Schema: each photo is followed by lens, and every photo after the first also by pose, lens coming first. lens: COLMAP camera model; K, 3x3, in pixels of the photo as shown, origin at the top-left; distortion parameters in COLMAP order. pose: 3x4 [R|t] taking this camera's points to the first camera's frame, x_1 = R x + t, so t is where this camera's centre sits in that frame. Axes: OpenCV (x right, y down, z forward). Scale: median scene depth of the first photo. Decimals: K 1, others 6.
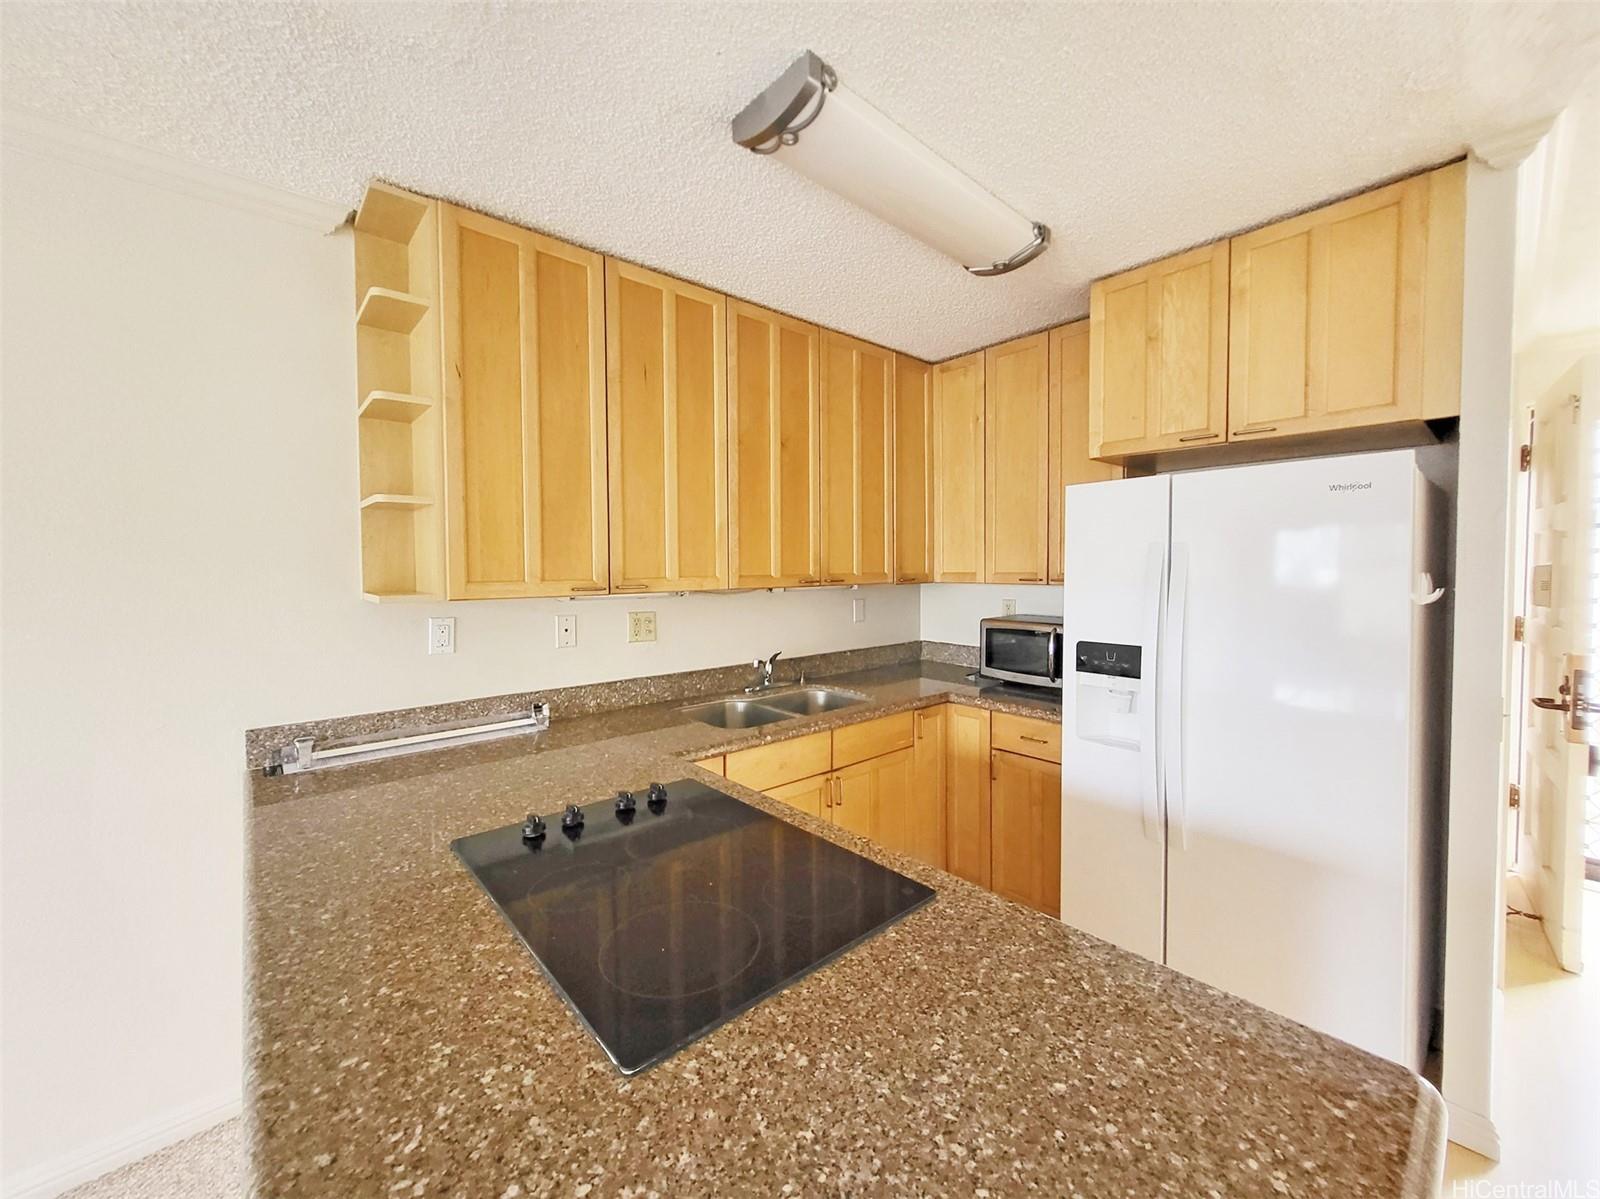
lens RADIAL K [[632.5, 0, 802.7], [0, 632.5, 588.8], [0, 0, 1]] dist [0.002444, 0.000020]
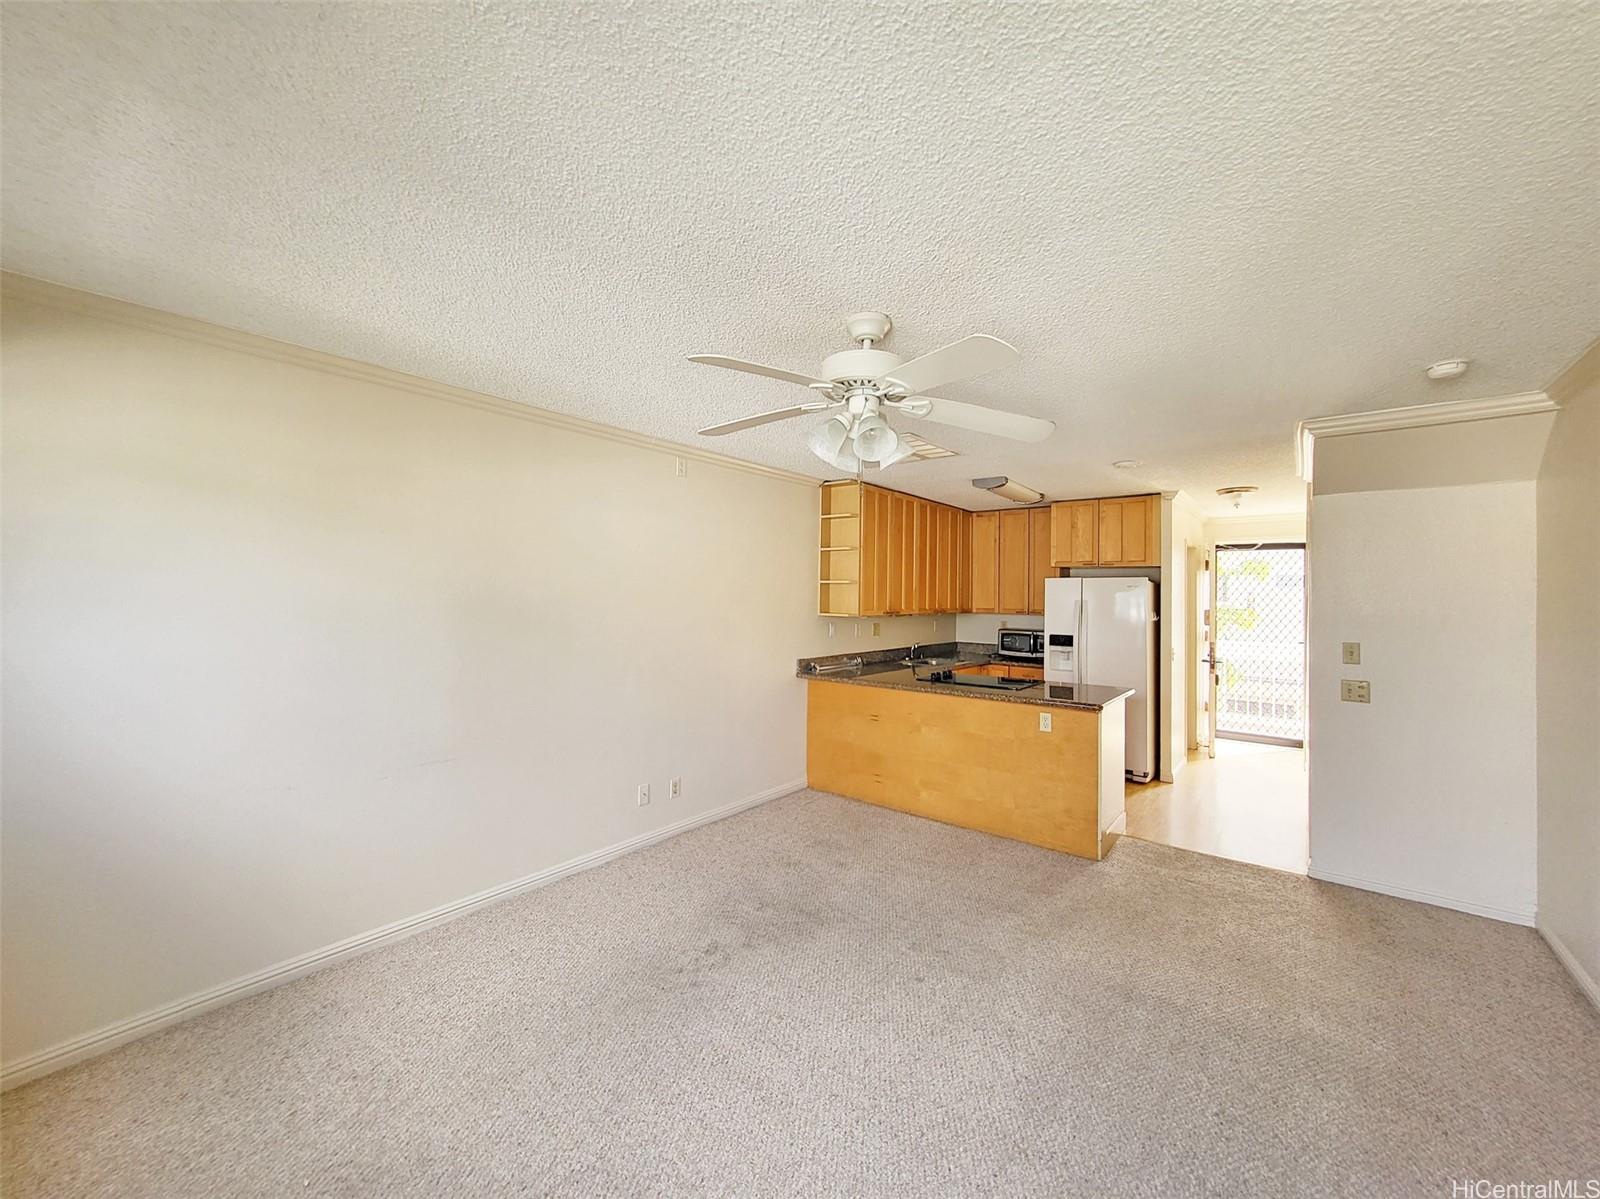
lens RADIAL K [[632.5, 0, 805.8], [0, 632.5, 594.2], [0, 0, 1]] dist [0.002444, 0.000020]
pose [[0.984703, 0.019567, 0.173141, -1.051429], [-0.012542, 0.999057, -0.041573, 0.032829], [-0.173791, 0.038765, 0.984019, -1.476606]]
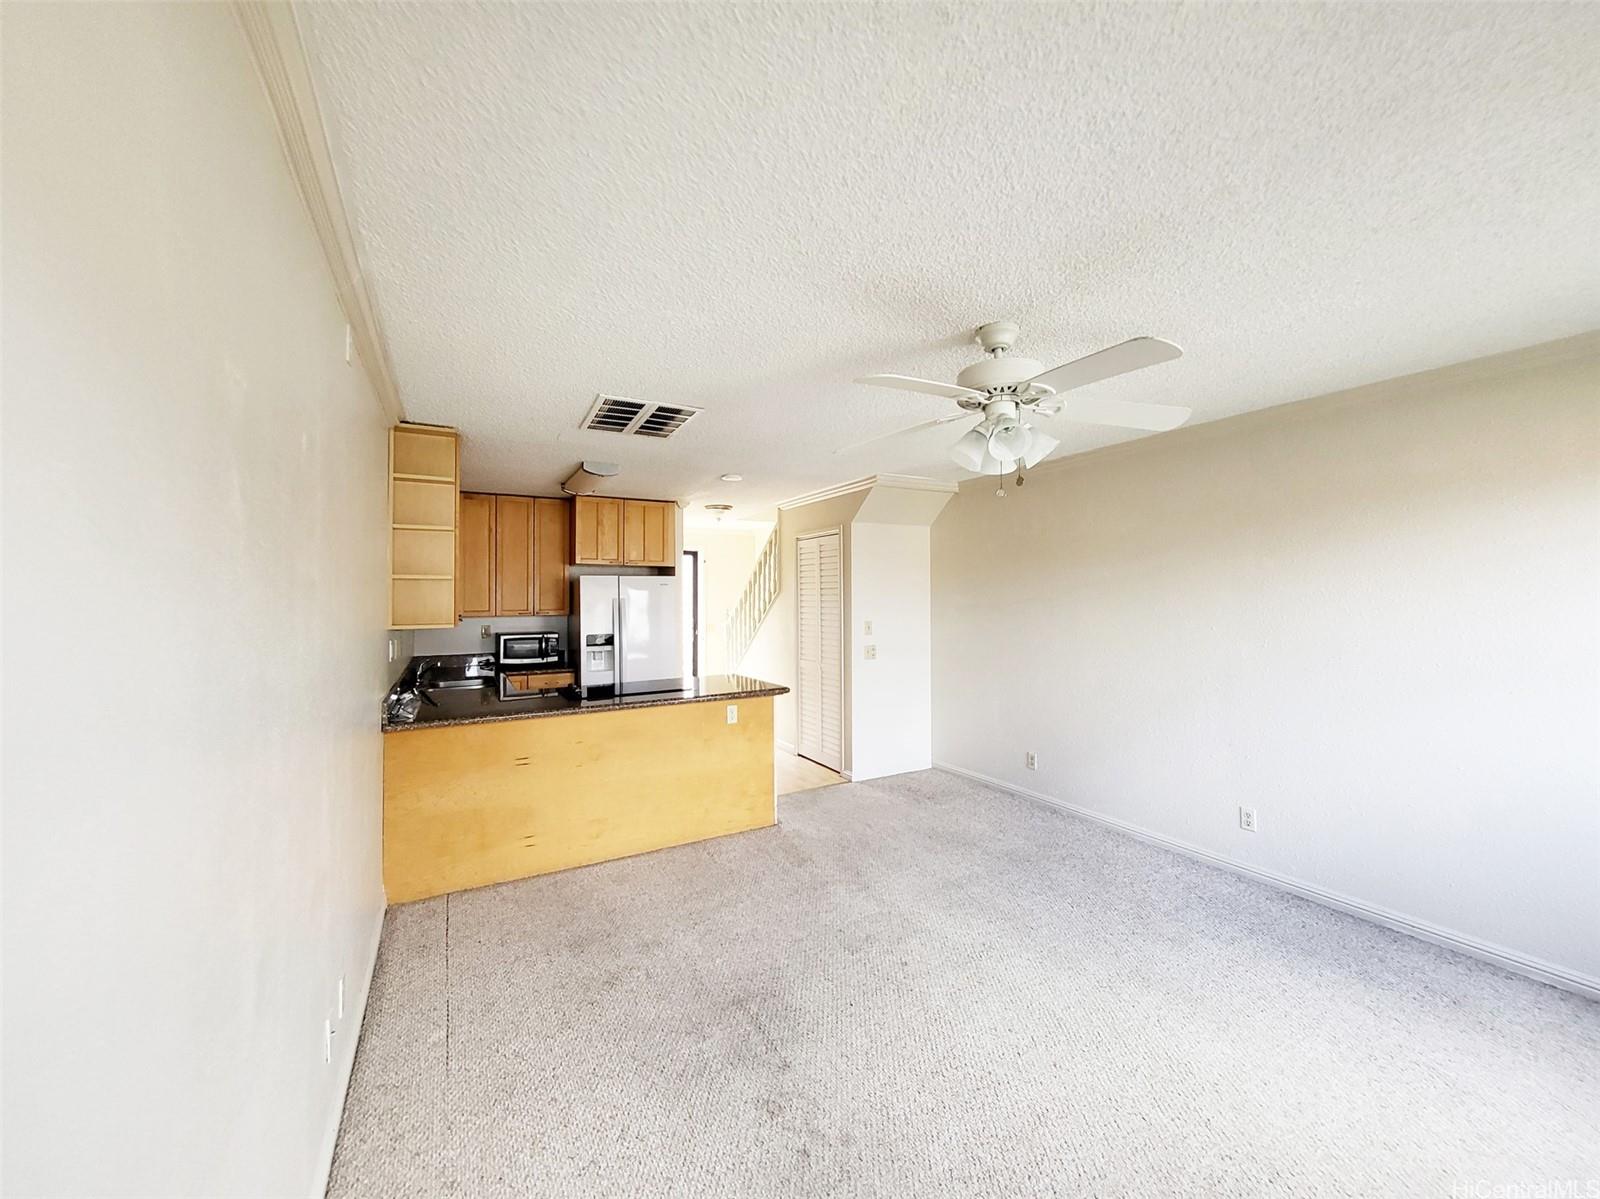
lens RADIAL K [[632.5, 0, 806.9], [0, 632.5, 594.5], [0, 0, 1]] dist [0.002444, 0.000020]
pose [[0.206019, 0.006155, 0.978529, -1.873682], [0.043865, 0.998917, -0.015519, -0.004969], [-0.977564, 0.046120, 0.205526, -0.416149]]
